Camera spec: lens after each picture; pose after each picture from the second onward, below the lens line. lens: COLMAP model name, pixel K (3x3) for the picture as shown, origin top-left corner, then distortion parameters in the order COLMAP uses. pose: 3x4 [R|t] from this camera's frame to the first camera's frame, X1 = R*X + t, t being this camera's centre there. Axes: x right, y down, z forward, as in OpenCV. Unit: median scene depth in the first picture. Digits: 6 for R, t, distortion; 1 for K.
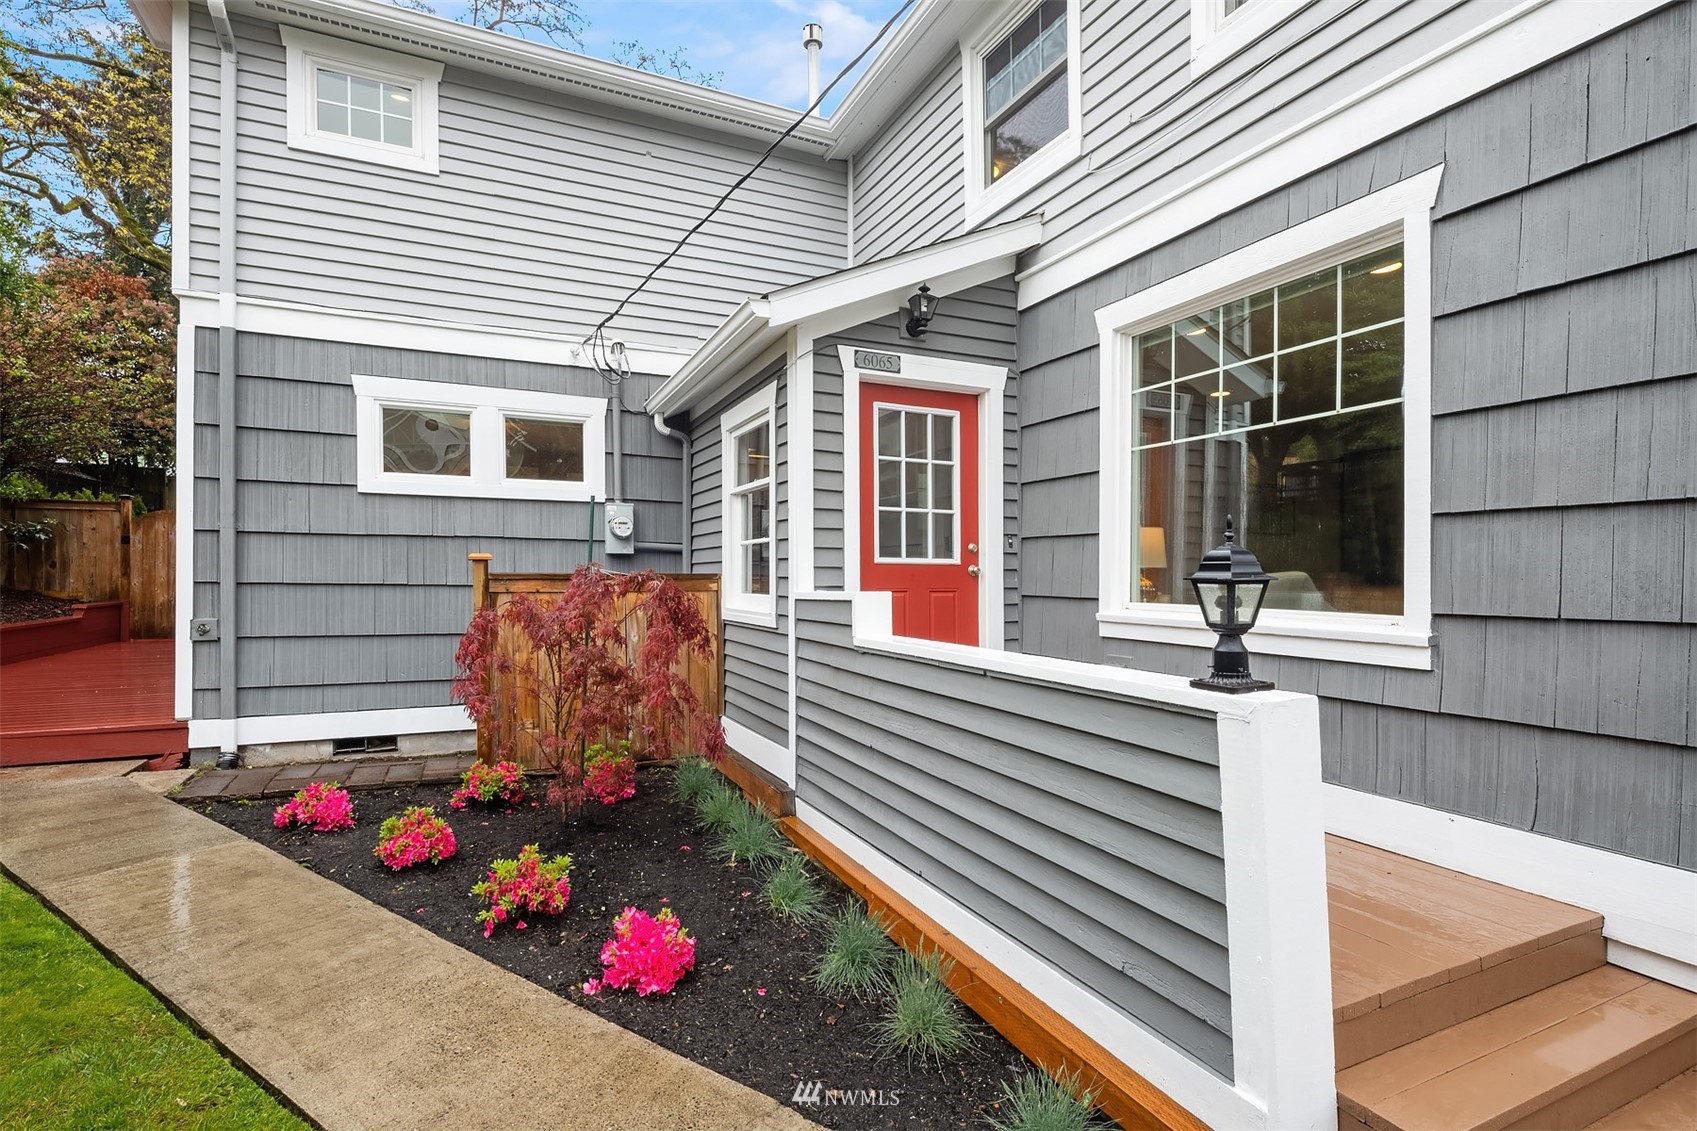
lens RADIAL K [[835.6, 0, 847.0], [0, 835.6, 518.0], [0, 0, 1]] dist [0.002452, 0.000322]
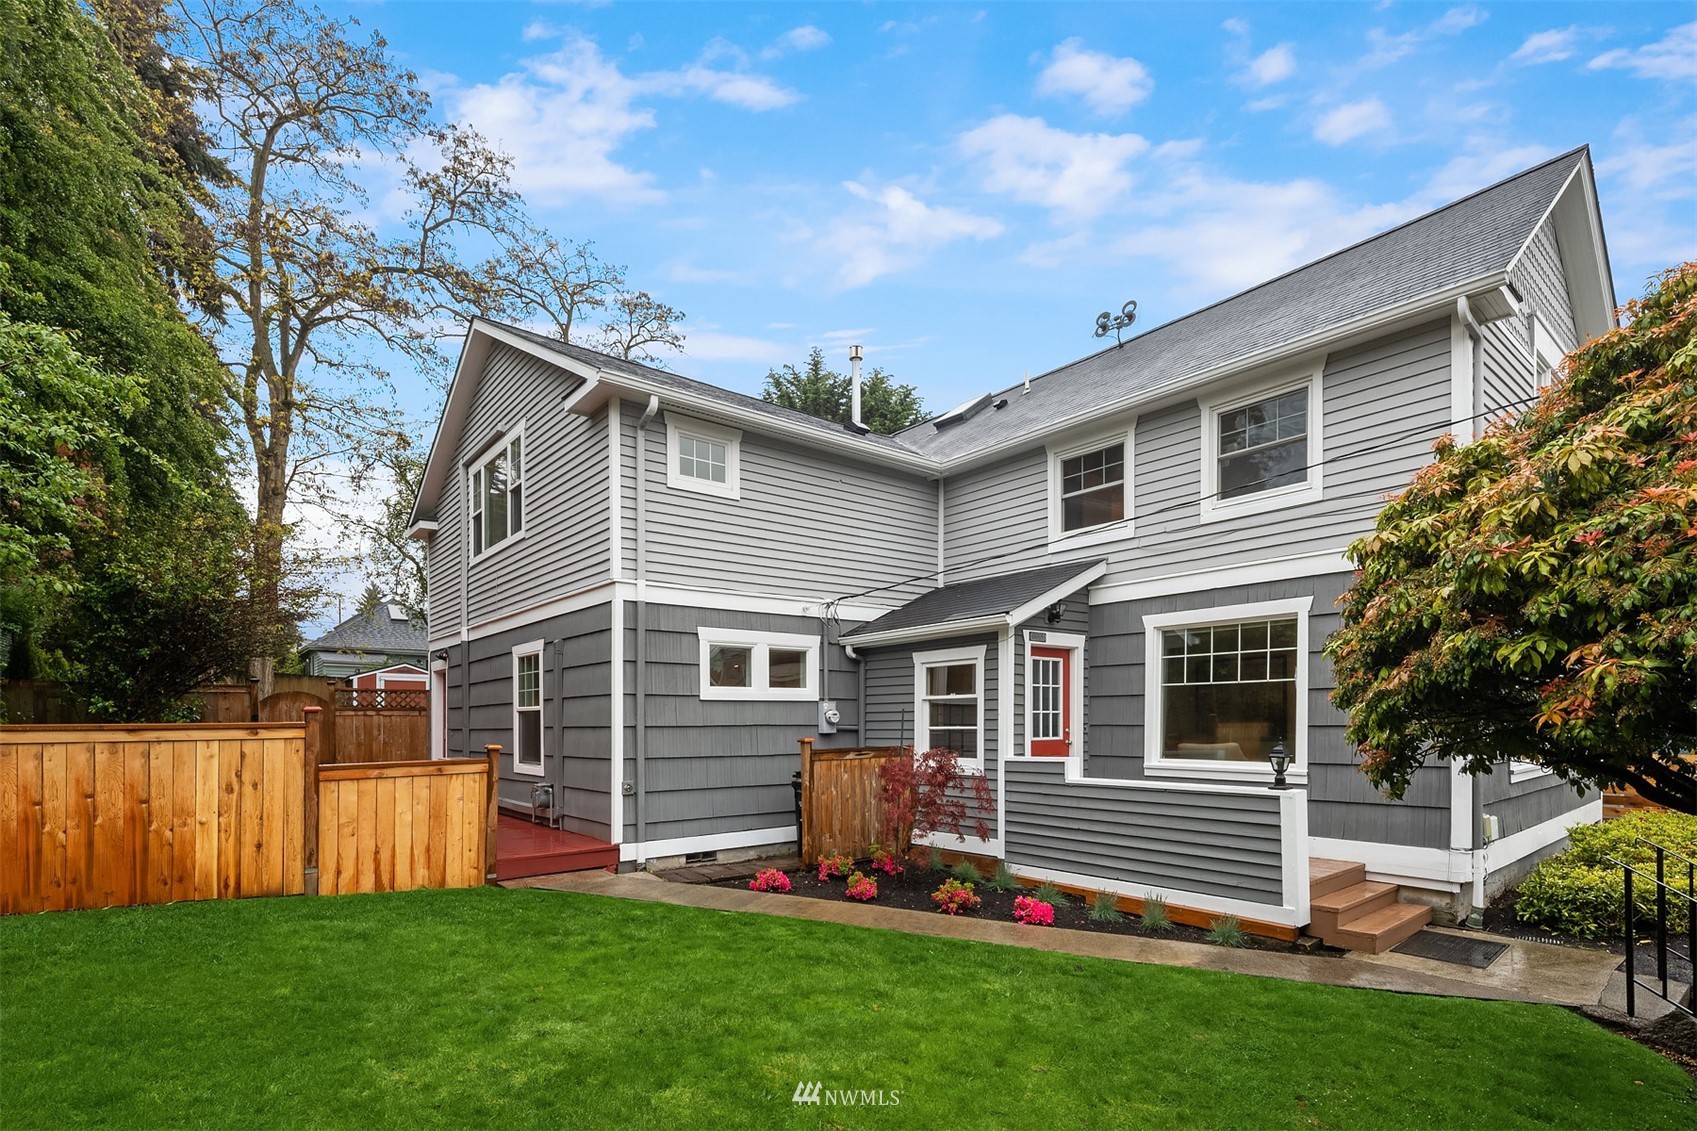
lens RADIAL K [[820.2, 0, 856.5], [0, 820.2, 663.7], [0, 0, 1]] dist [0.002545, -0.000184]
pose [[0.969719, 0.003831, 0.244193, -0.724651], [-0.003184, 0.999990, -0.003046, -0.102553], [-0.244203, 0.002176, 0.969722, -0.641931]]
